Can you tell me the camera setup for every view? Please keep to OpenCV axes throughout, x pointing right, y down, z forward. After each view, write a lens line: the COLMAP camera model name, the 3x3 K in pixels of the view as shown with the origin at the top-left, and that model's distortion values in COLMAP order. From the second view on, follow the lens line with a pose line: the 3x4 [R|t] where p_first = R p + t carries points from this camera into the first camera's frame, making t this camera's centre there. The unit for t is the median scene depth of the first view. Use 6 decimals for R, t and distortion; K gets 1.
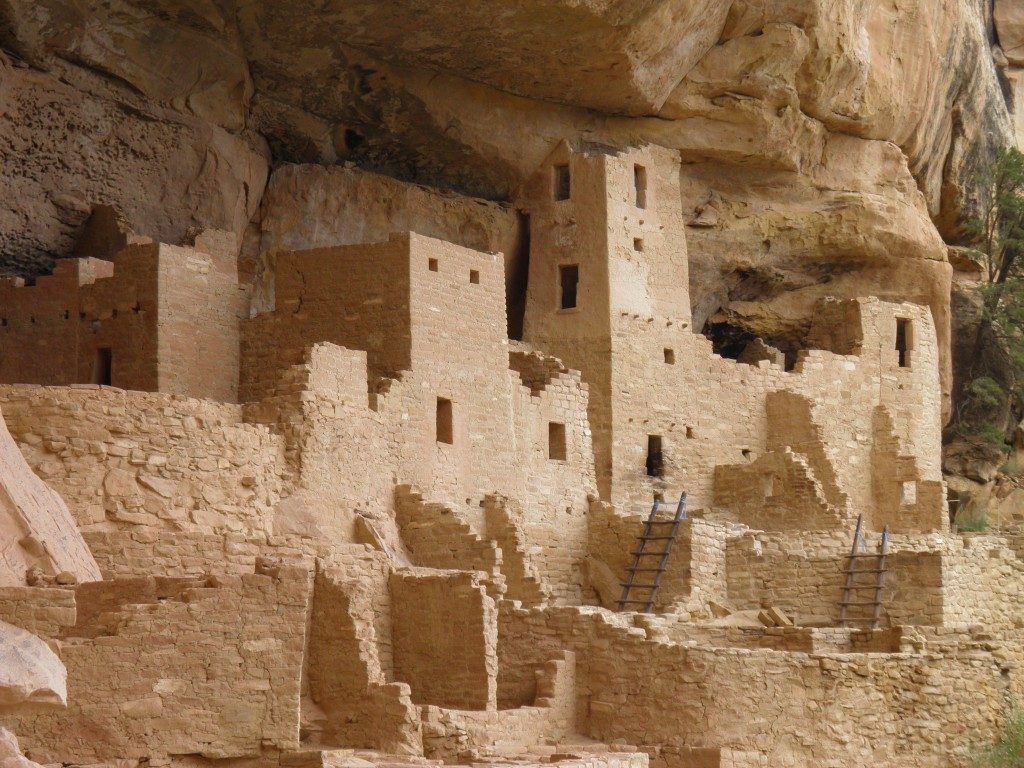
lens RADIAL K [[2264.4, 0, 519.6], [0, 2264.4, 382.1], [0, 0, 1]] dist [0.166888, 0.000000]
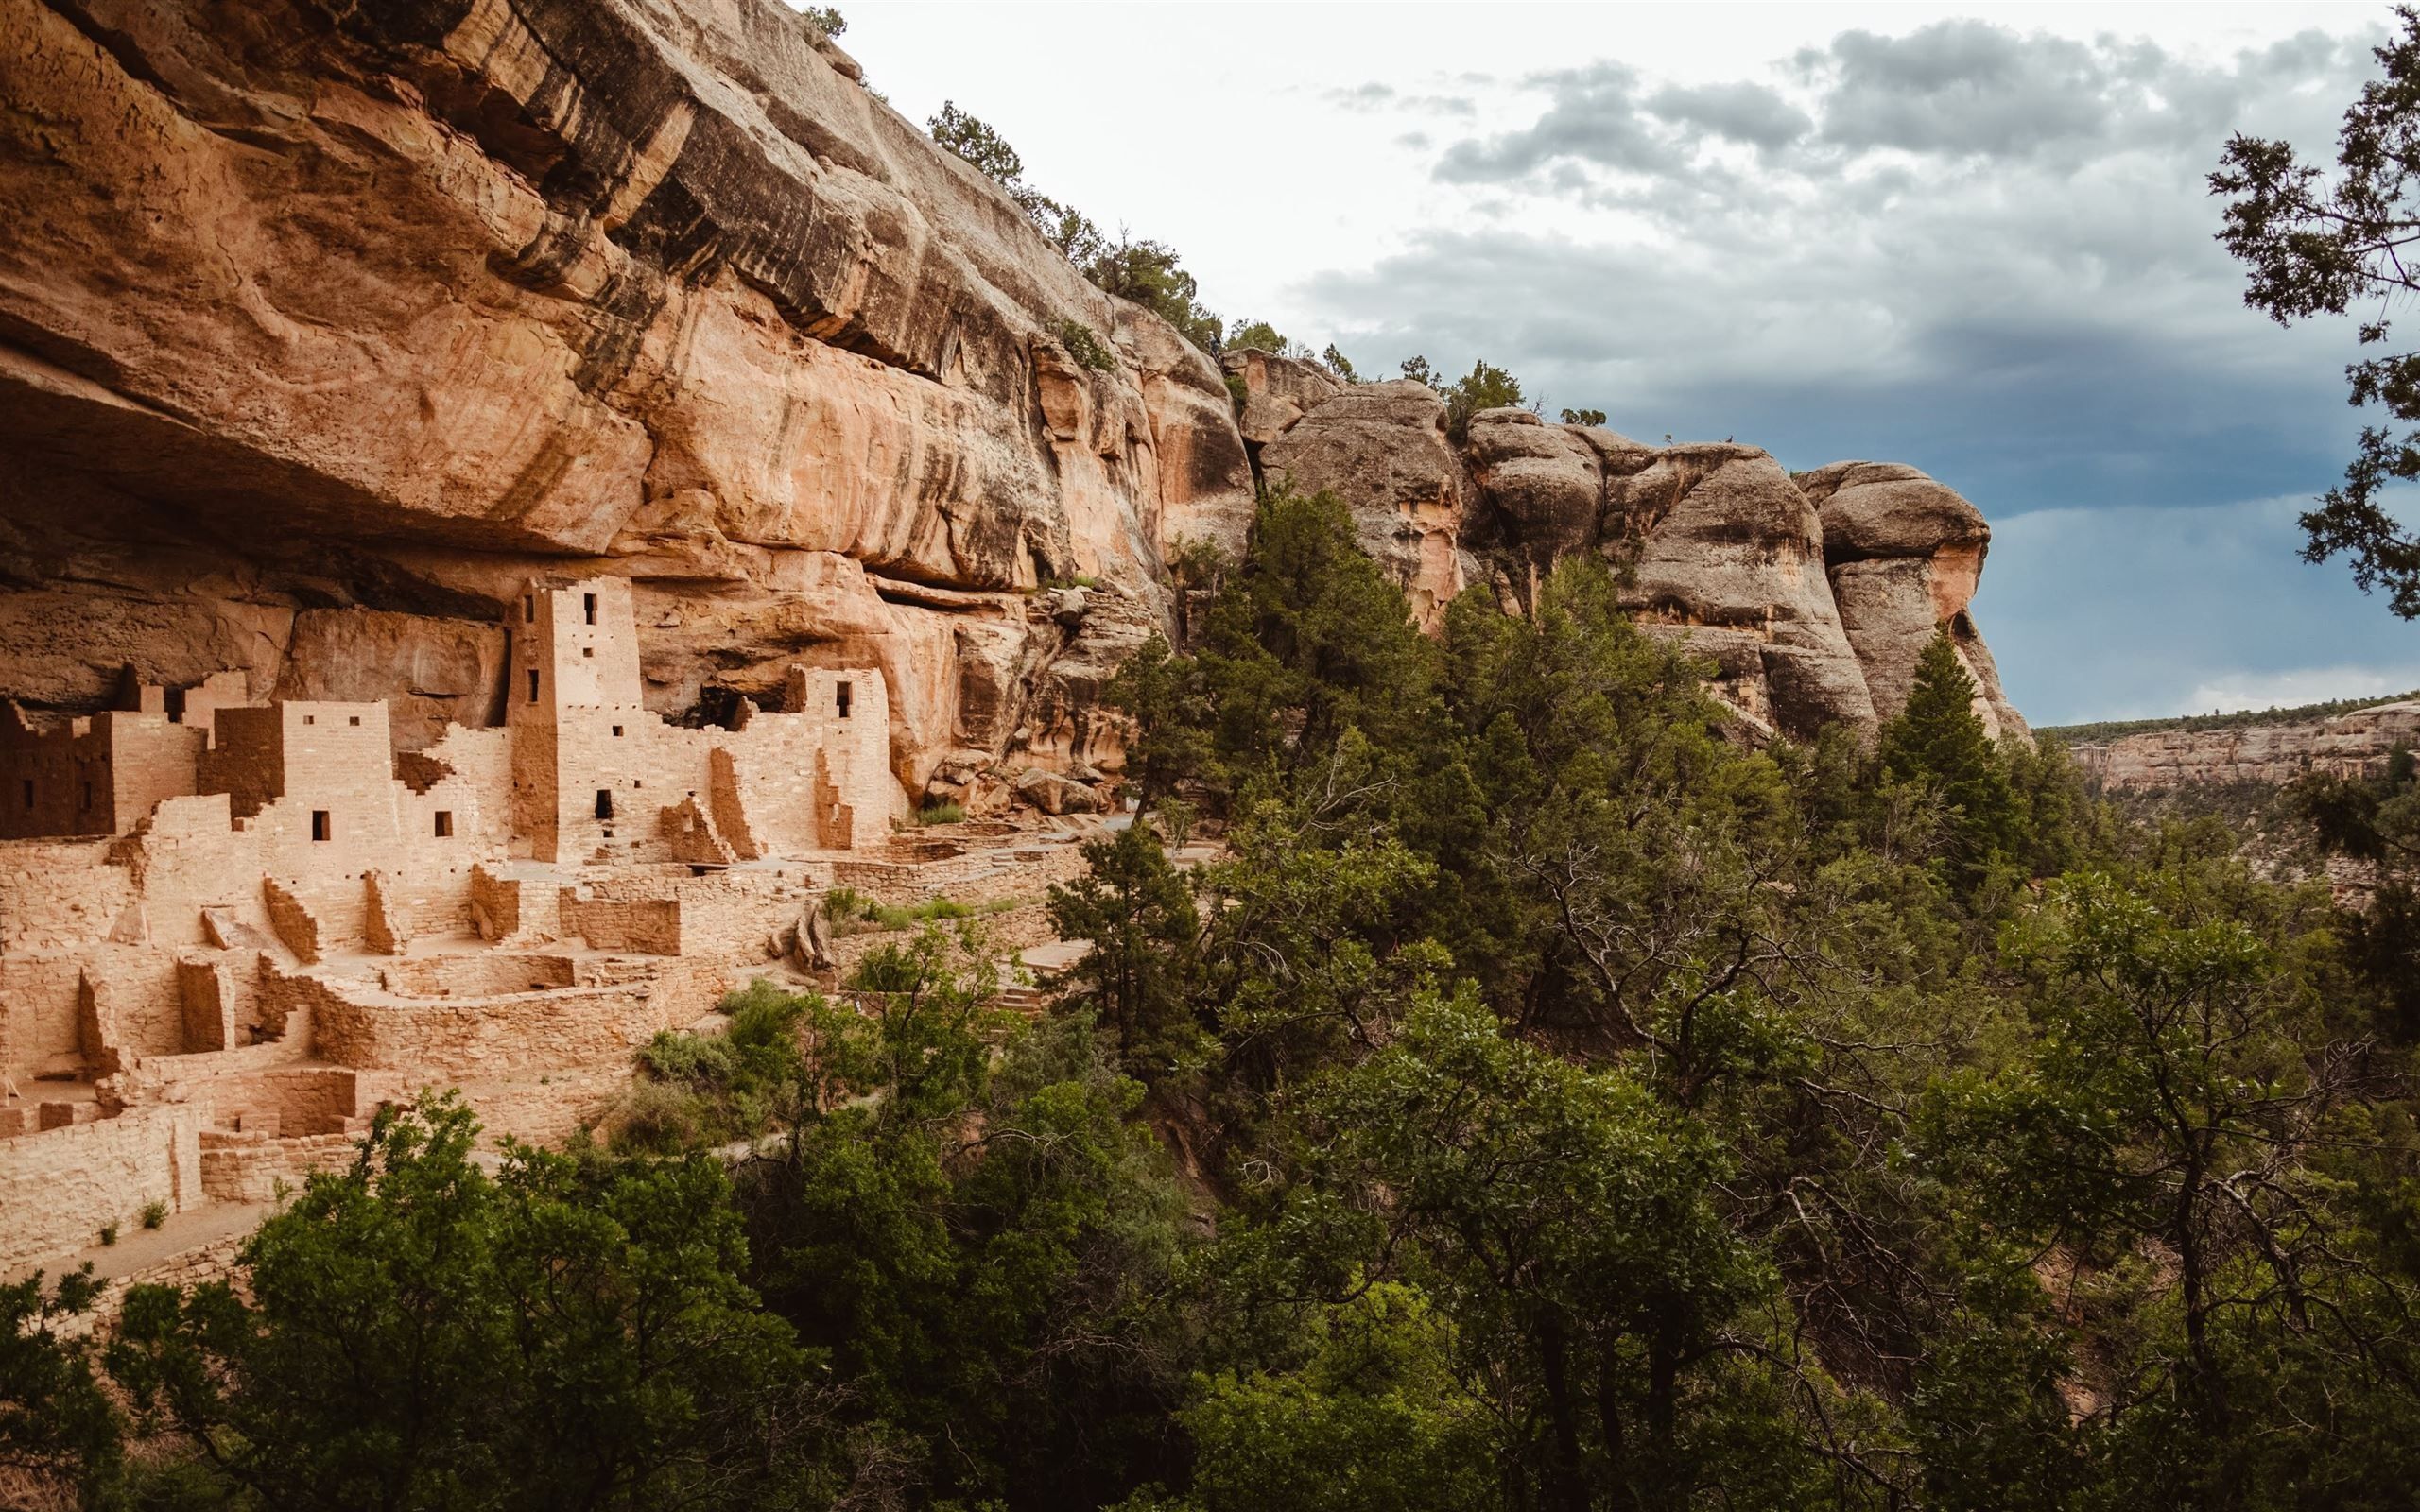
lens RADIAL K [[2085.4, 0, 1214.7], [0, 2085.4, 766.9], [0, 0, 1]] dist [-0.016069, 0.037983]
pose [[0.999788, -0.016914, -0.011734, 0.479842], [0.018227, 0.992285, 0.122633, -0.150040], [0.009569, -0.122821, 0.992383, -0.287617]]
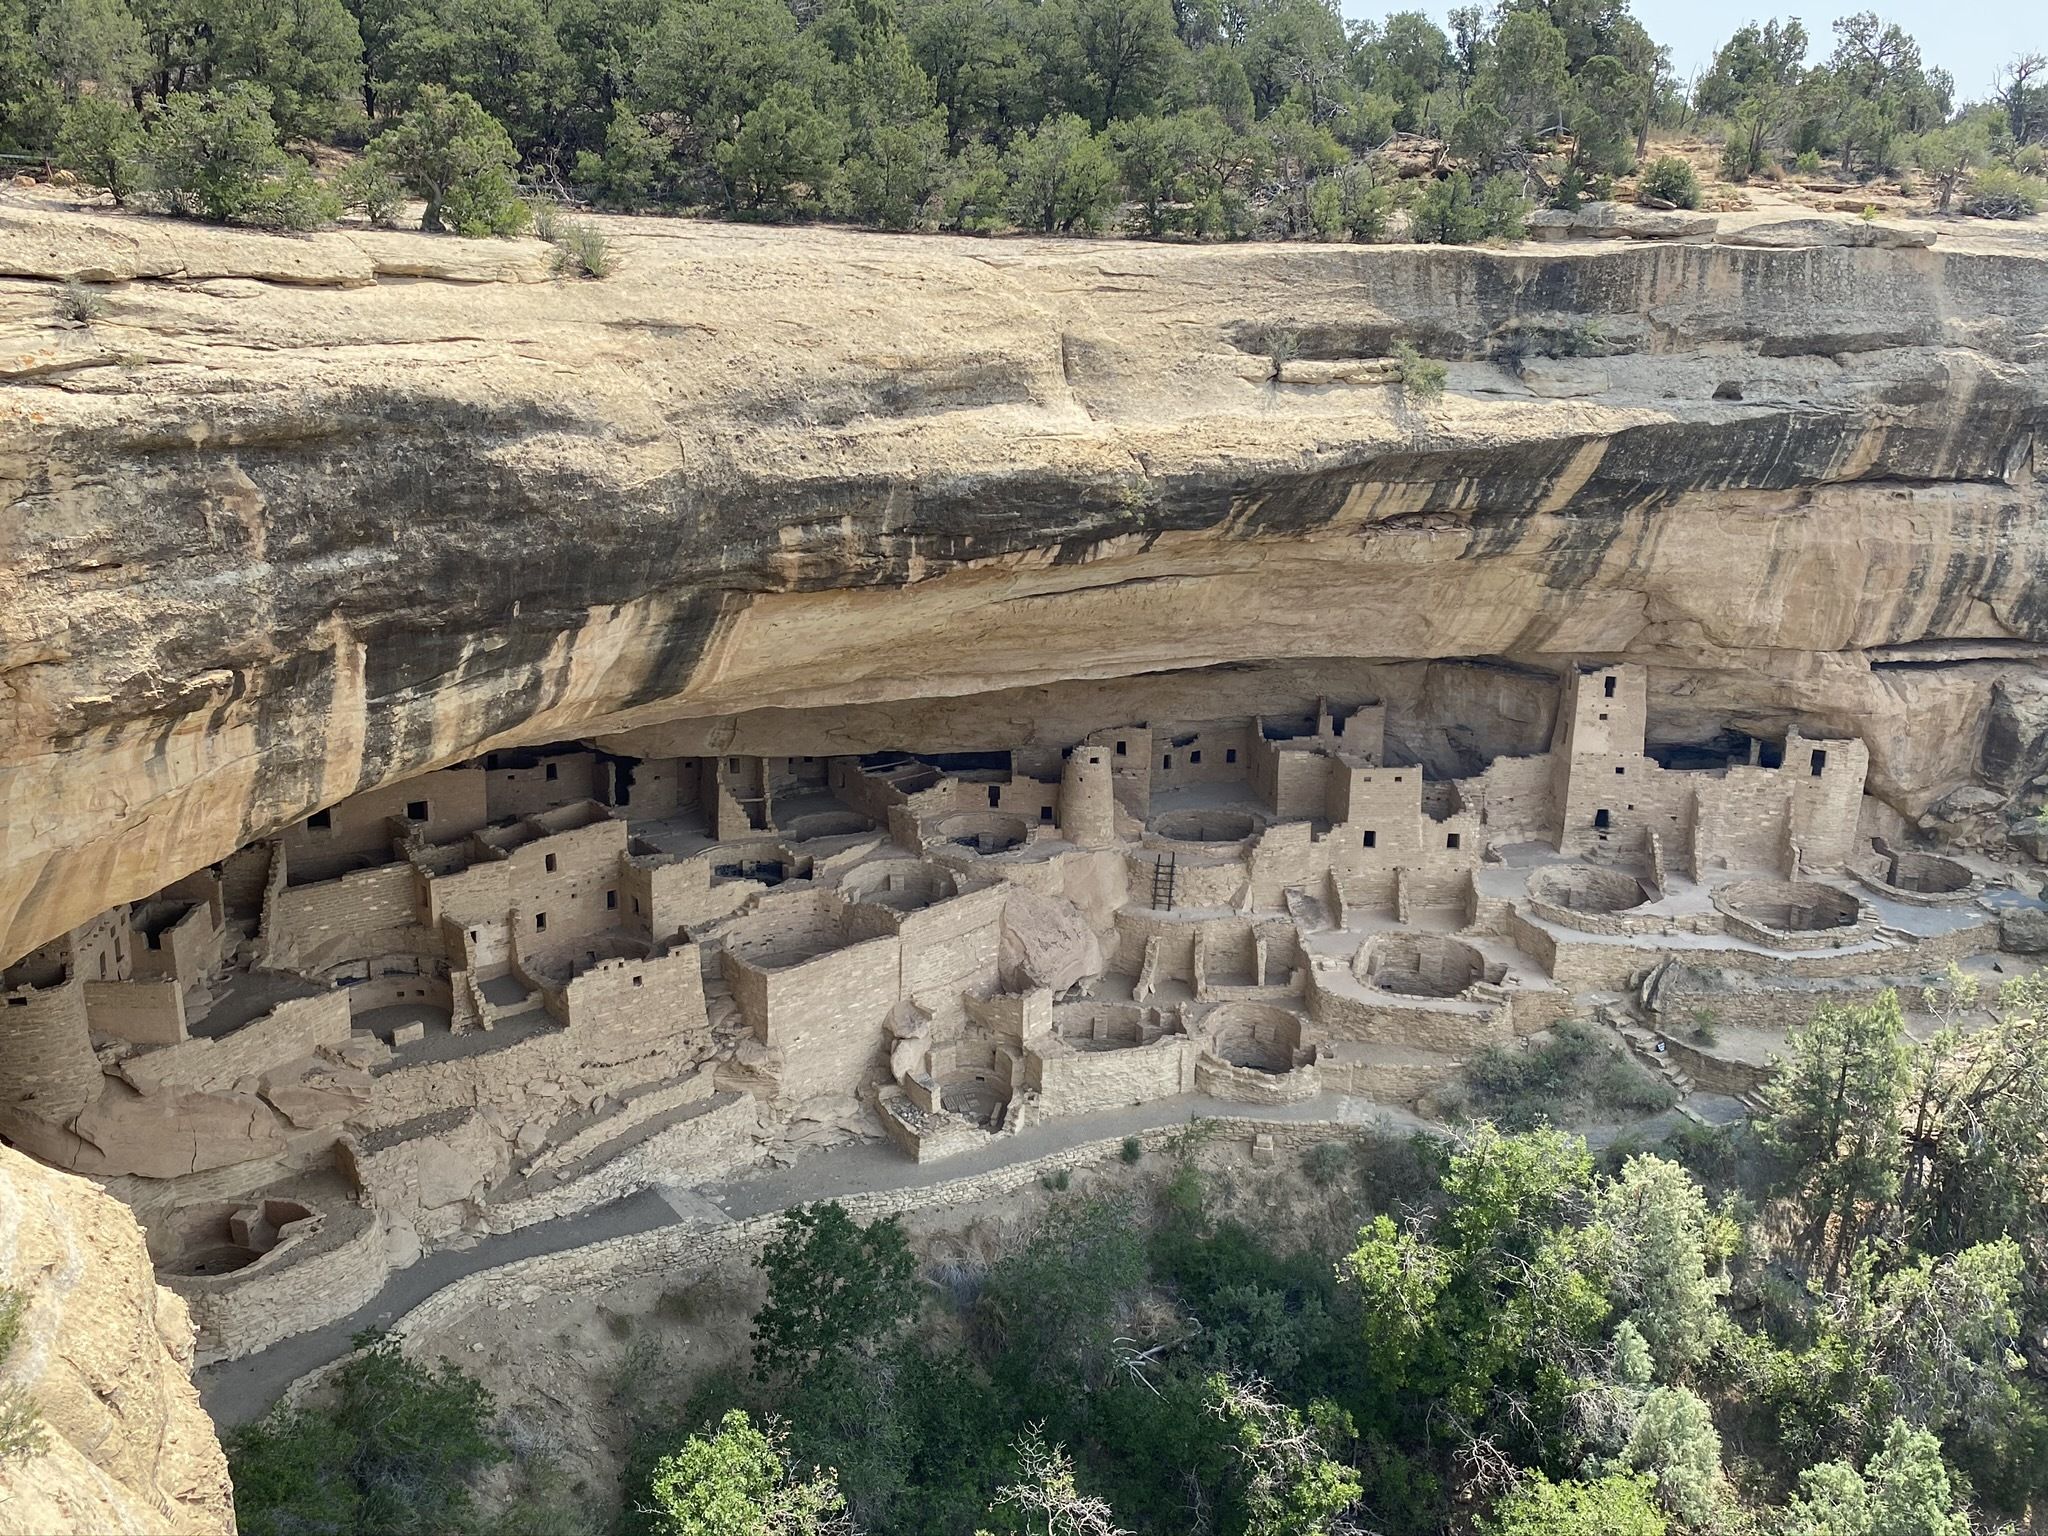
lens RADIAL K [[1739.7, 0, 1005.4], [0, 1739.7, 744.6], [0, 0, 1]] dist [0.092751, -0.117759]
pose [[0.570401, 0.234787, -0.787094, 1.043392], [0.095090, 0.932955, 0.347208, -0.668277], [0.815843, -0.272893, 0.509832, -0.241300]]
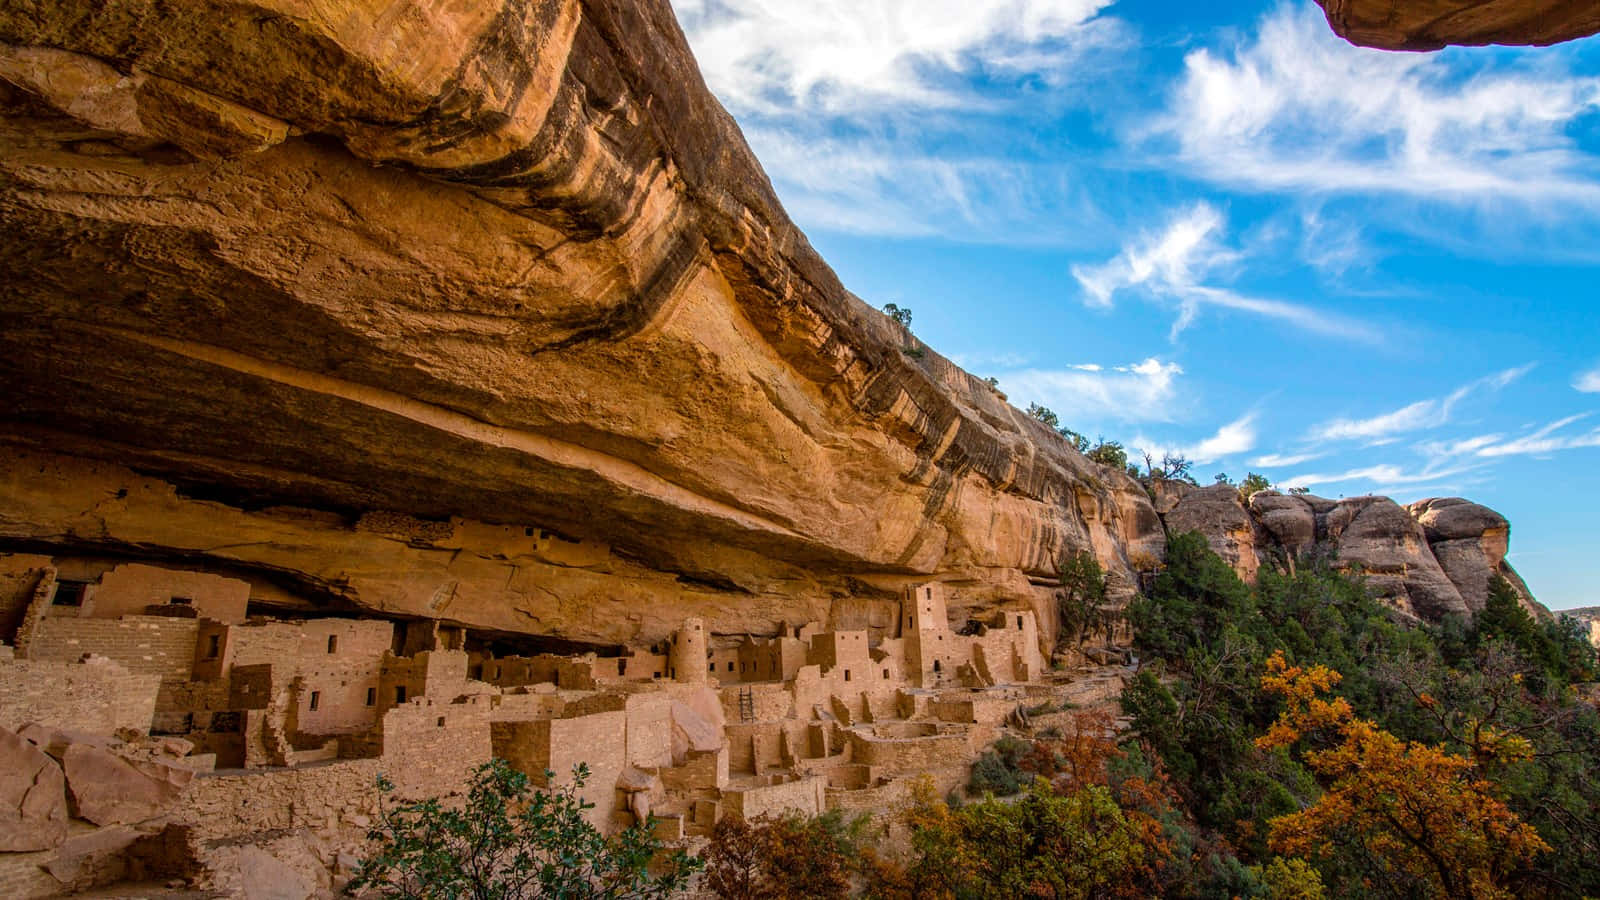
lens RADIAL K [[791.6, 0, 851.5], [0, 791.6, 453.5], [0, 0, 1]] dist [-0.017100, 0.002485]
pose [[0.937397, -0.128552, -0.323668, 0.426462], [0.087788, 0.986590, -0.137598, -0.158975], [0.337016, 0.100570, 0.936112, -0.355962]]
